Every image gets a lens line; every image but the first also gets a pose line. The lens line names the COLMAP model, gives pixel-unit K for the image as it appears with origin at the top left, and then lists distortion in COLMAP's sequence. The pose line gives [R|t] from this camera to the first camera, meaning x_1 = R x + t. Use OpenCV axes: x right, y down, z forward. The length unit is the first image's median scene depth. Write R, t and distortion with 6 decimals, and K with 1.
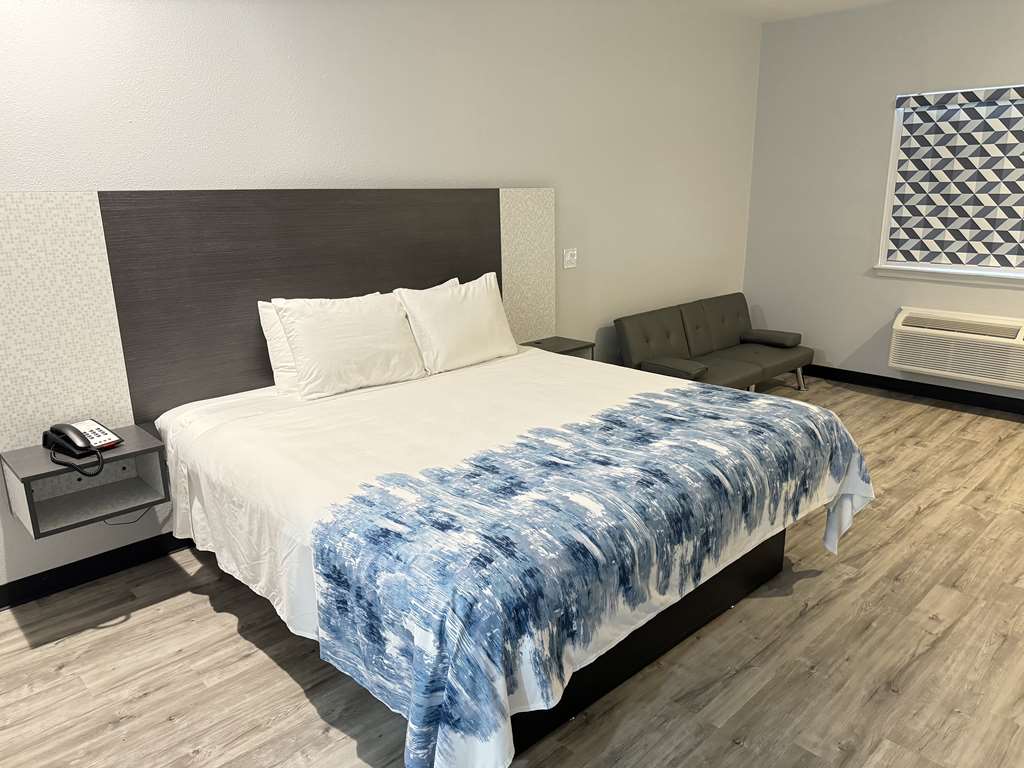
lens RADIAL K [[716.9, 0, 503.9], [0, 716.9, 389.5], [0, 0, 1]] dist [0.094461, -0.119150]
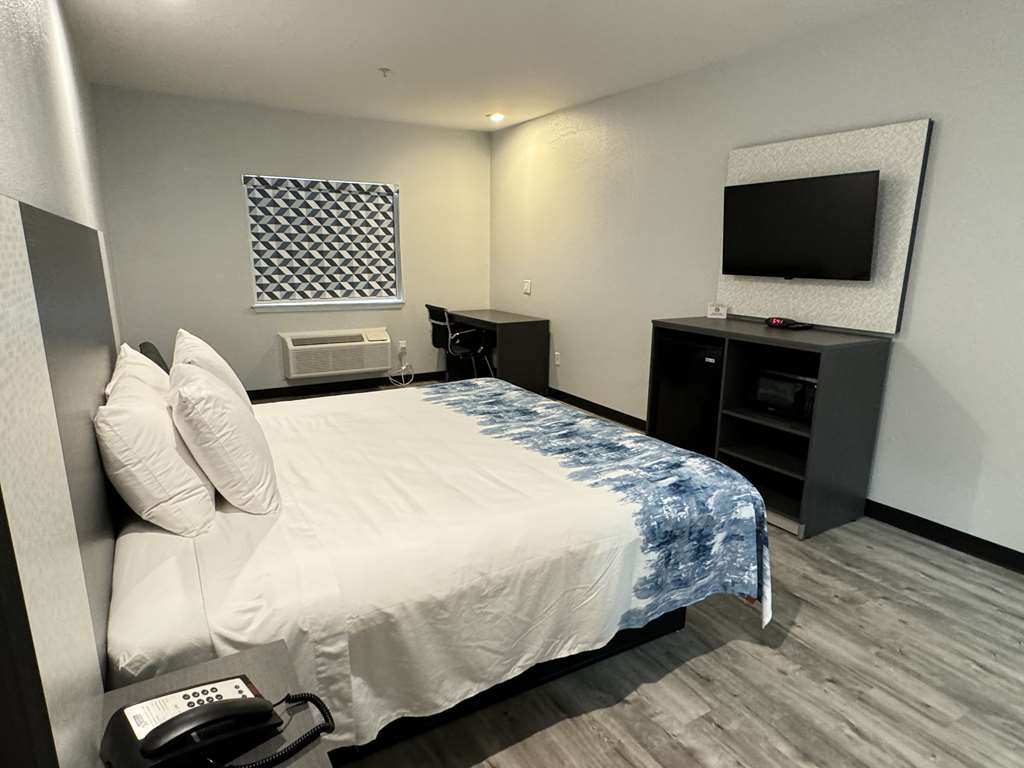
lens RADIAL K [[601.0, 0, 509.1], [0, 601.0, 388.1], [0, 0, 1]] dist [0.020427, 0.000403]
pose [[0.215848, -0.206745, 0.954288, -0.948387], [0.251655, 0.956089, 0.150213, -0.166374], [-0.943440, 0.207728, 0.258398, 0.720084]]
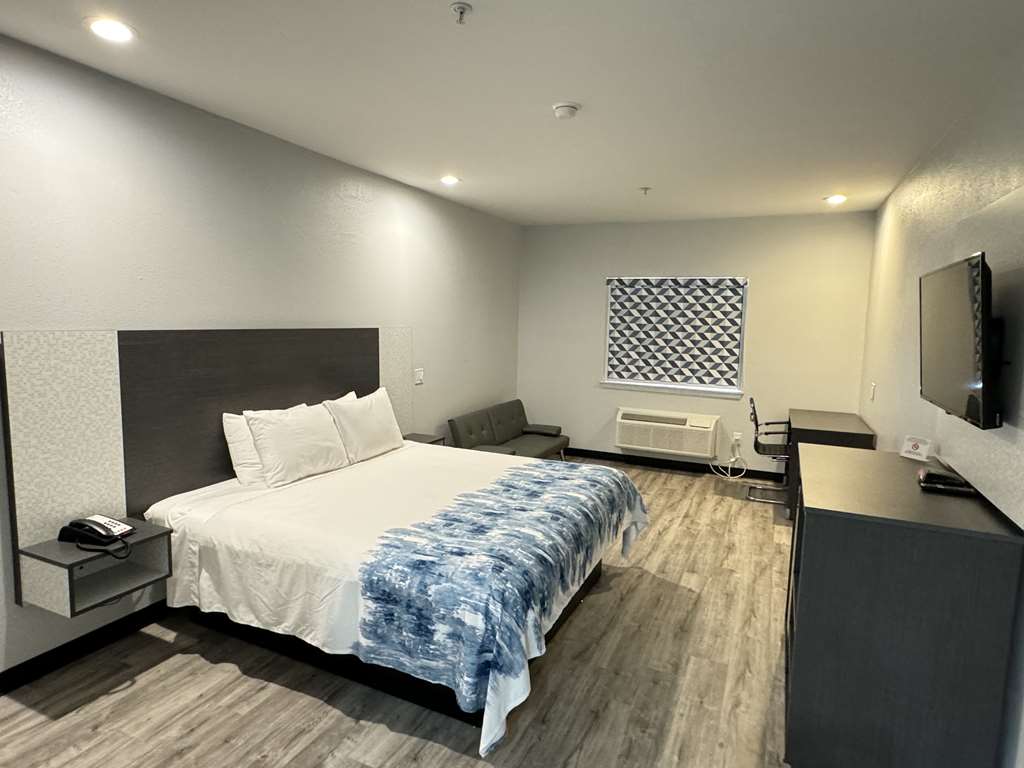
lens RADIAL K [[602.7, 0, 498.7], [0, 602.7, 383.8], [0, 0, 1]] dist [0.003558, 0.001531]
pose [[0.930473, -0.005393, 0.366321, -0.357650], [0.062565, 0.987542, -0.144380, 0.015424], [-0.360979, 0.157261, 0.919219, -0.216008]]
